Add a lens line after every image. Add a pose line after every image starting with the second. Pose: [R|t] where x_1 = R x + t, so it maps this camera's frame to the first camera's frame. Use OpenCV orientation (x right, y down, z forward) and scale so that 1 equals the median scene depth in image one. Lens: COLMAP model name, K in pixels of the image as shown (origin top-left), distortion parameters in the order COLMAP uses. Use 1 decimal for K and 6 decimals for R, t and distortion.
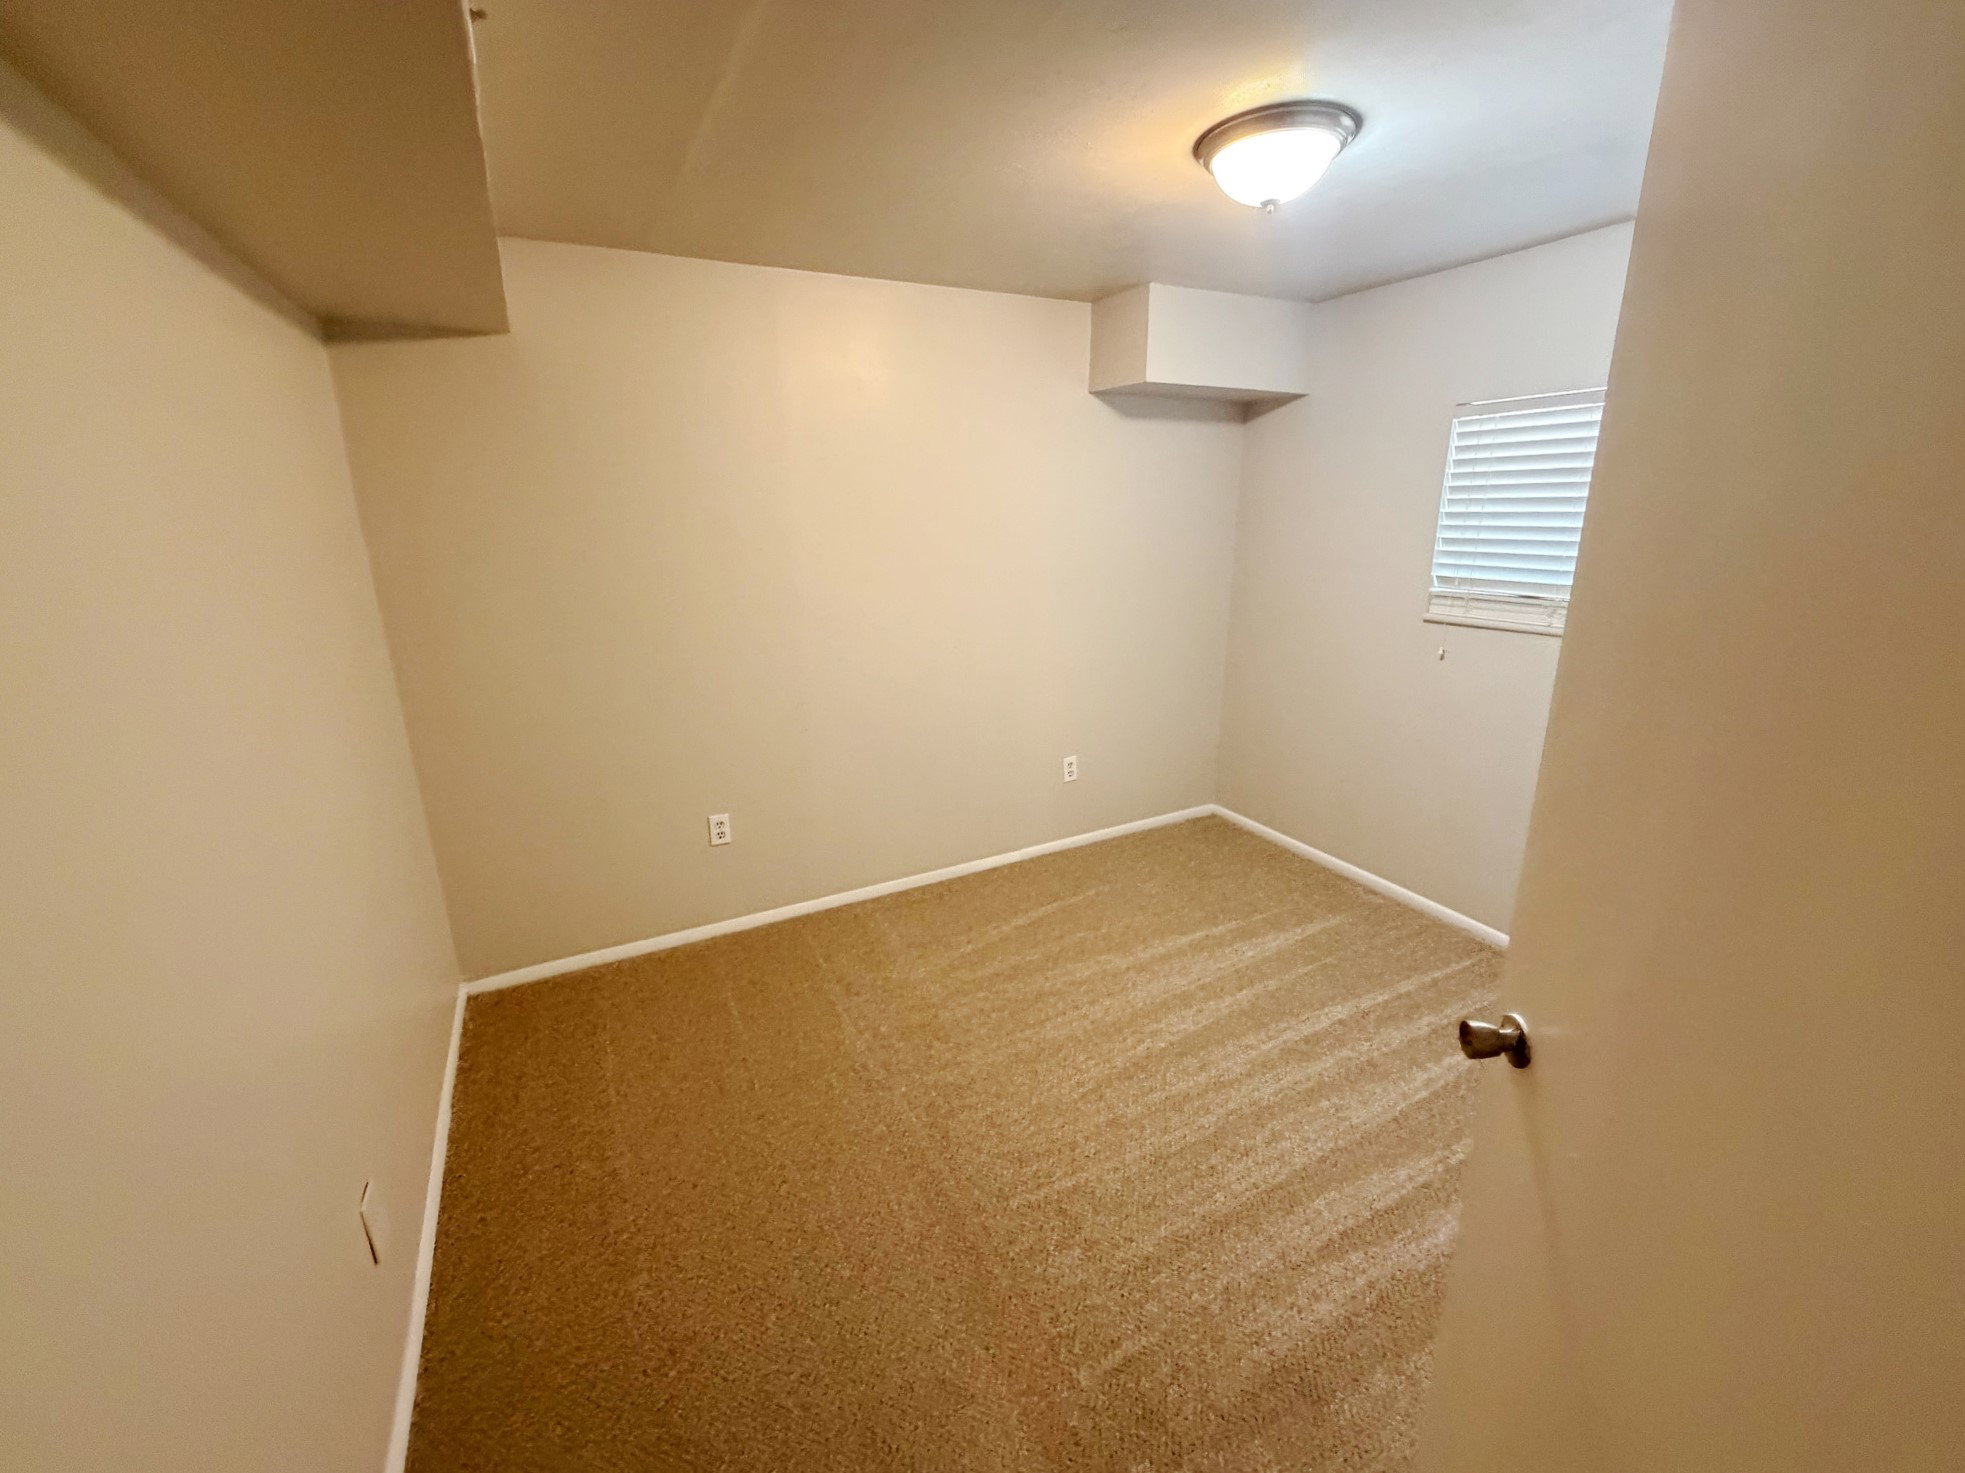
lens RADIAL K [[803.9, 0, 978.6], [0, 803.9, 737.5], [0, 0, 1]] dist [0.000603, 0.000183]
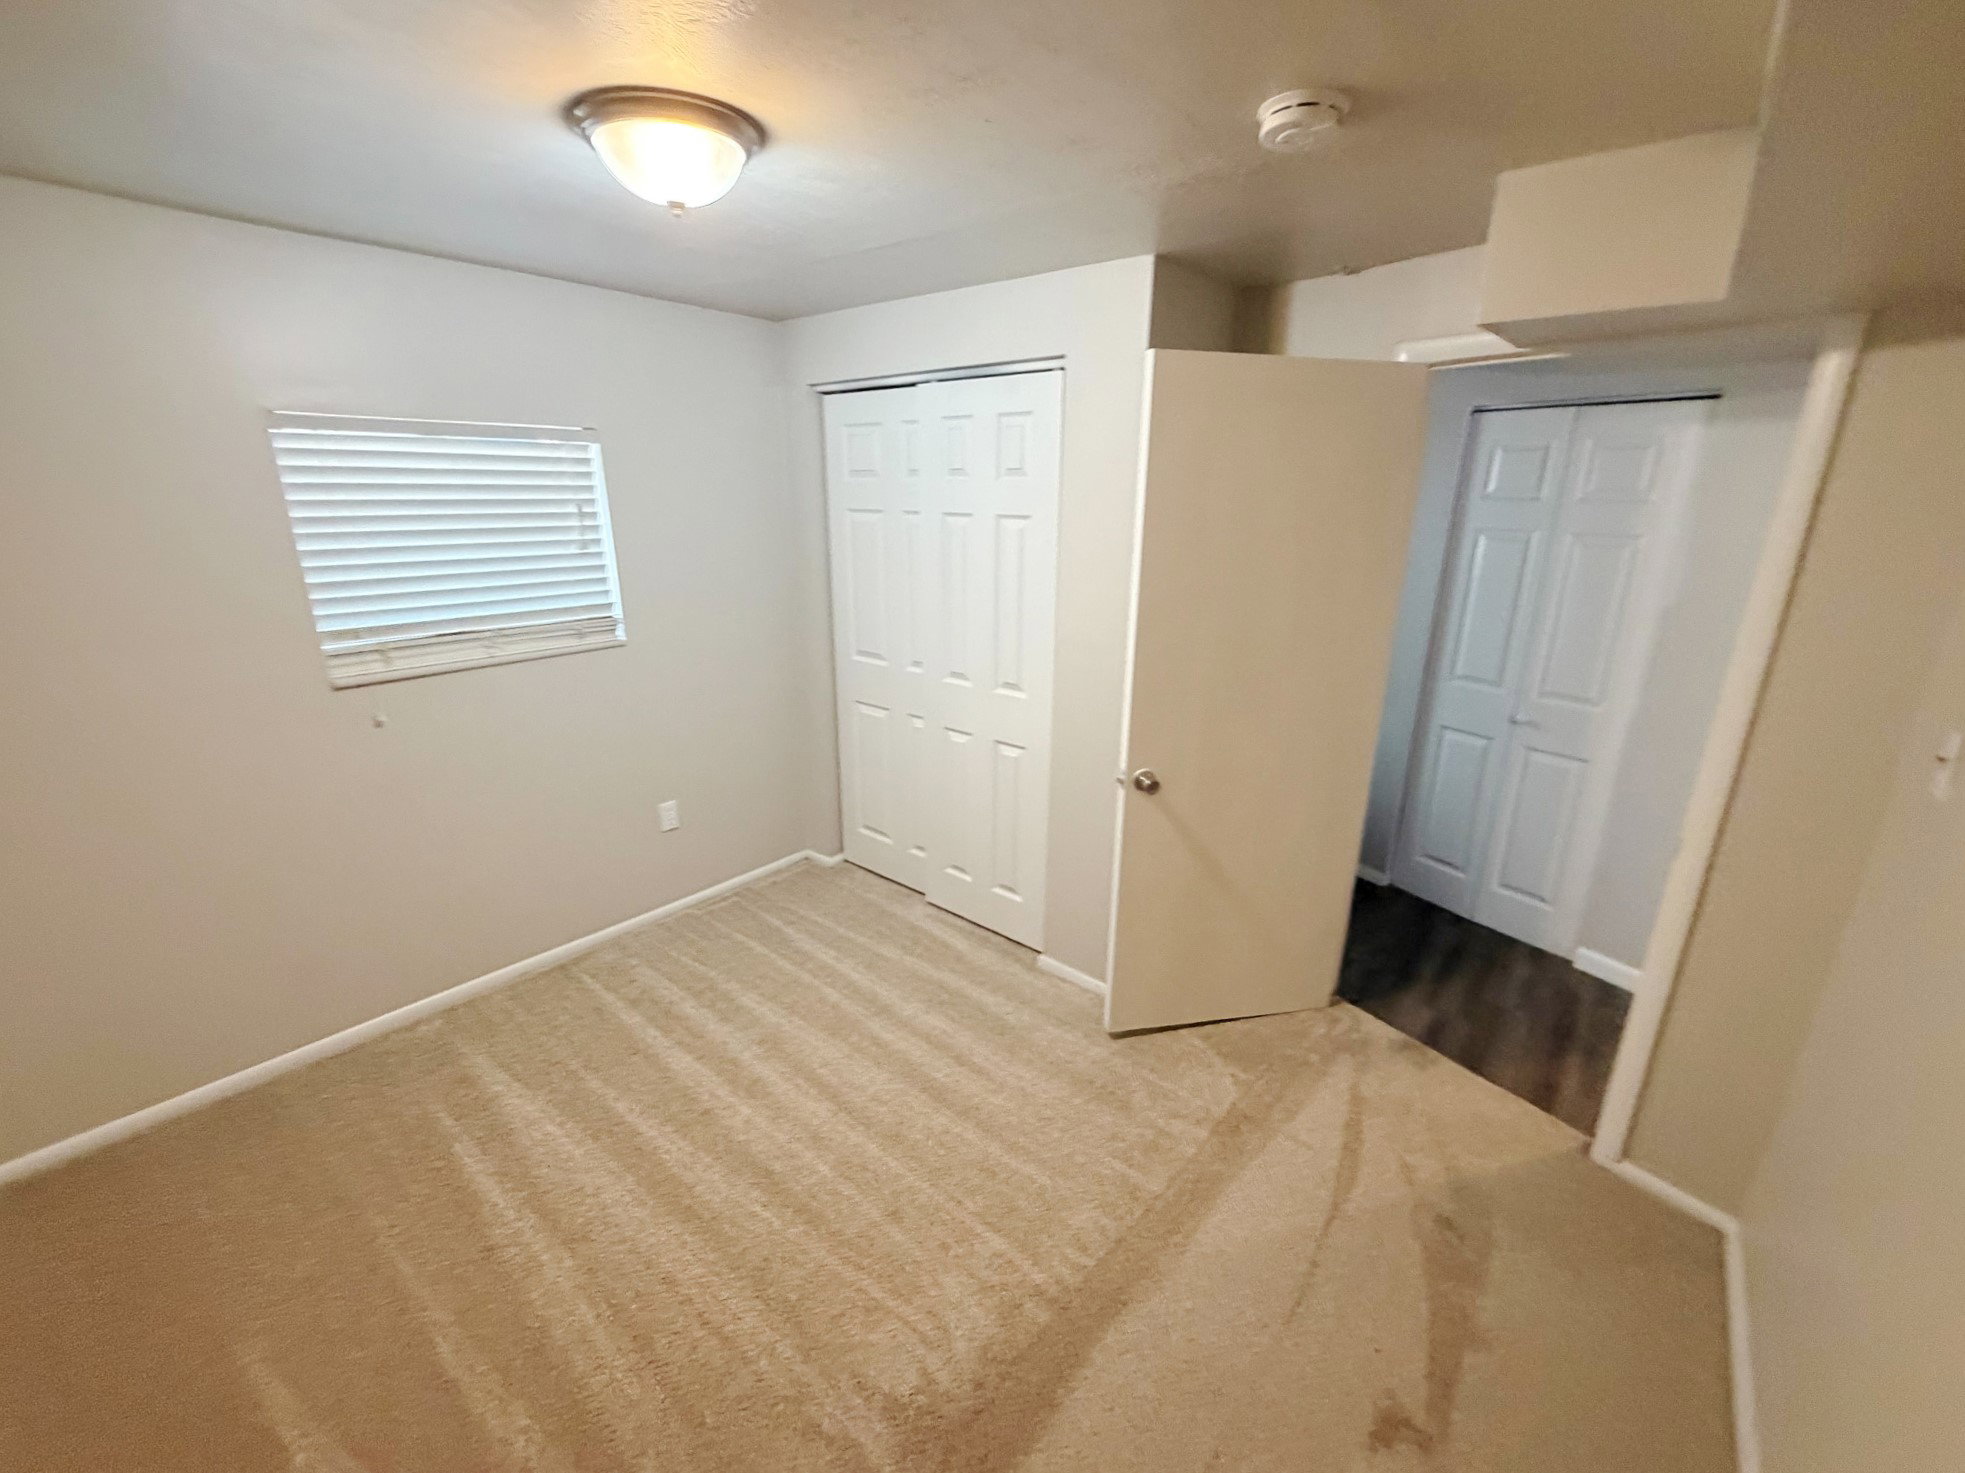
lens RADIAL K [[803.9, 0, 978.6], [0, 803.9, 737.5], [0, 0, 1]] dist [0.000603, 0.000183]
pose [[-0.380748, -0.250045, 0.890229, -0.449702], [0.259677, 0.895087, 0.362473, -0.261305], [-0.887468, 0.369183, -0.275871, 0.795000]]
